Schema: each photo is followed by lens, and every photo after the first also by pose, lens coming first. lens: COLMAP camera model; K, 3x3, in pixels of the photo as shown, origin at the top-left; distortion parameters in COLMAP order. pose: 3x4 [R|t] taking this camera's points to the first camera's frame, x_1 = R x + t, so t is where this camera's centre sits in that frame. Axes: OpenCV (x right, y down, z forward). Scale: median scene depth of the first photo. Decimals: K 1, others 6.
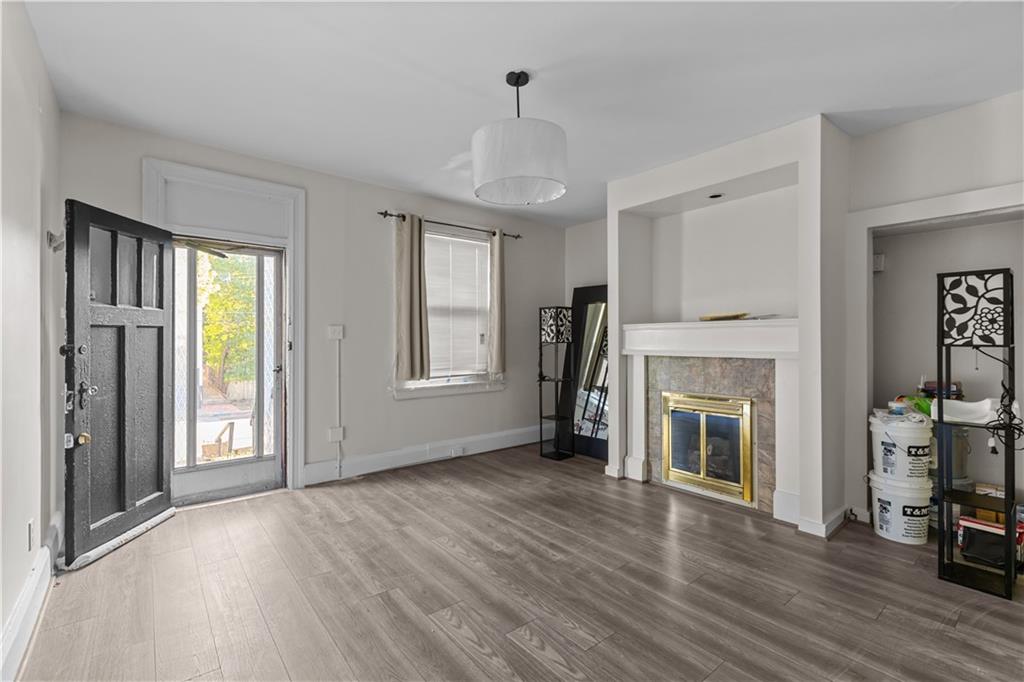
lens RADIAL K [[461.6, 0, 513.0], [0, 461.6, 336.2], [0, 0, 1]] dist [-0.002467, 0.000605]
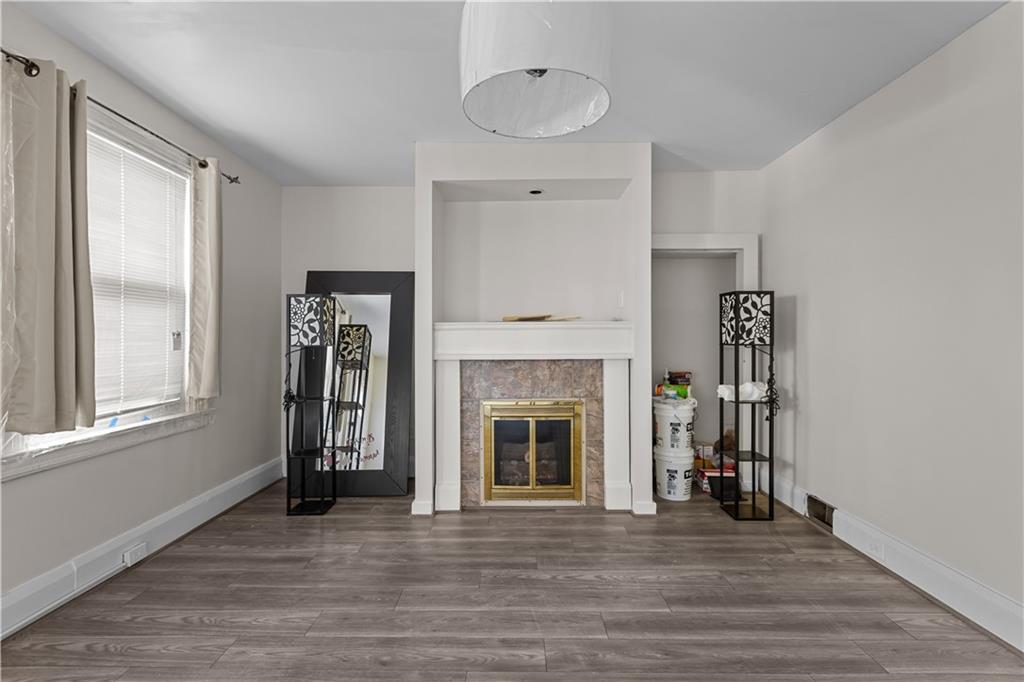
lens RADIAL K [[461.6, 0, 514.2], [0, 461.6, 335.6], [0, 0, 1]] dist [-0.002467, 0.000605]
pose [[0.634129, 0.005761, 0.773206, -0.346835], [-0.002790, 0.999983, -0.005163, 0.001150], [-0.773222, 0.001117, 0.634134, 0.440112]]
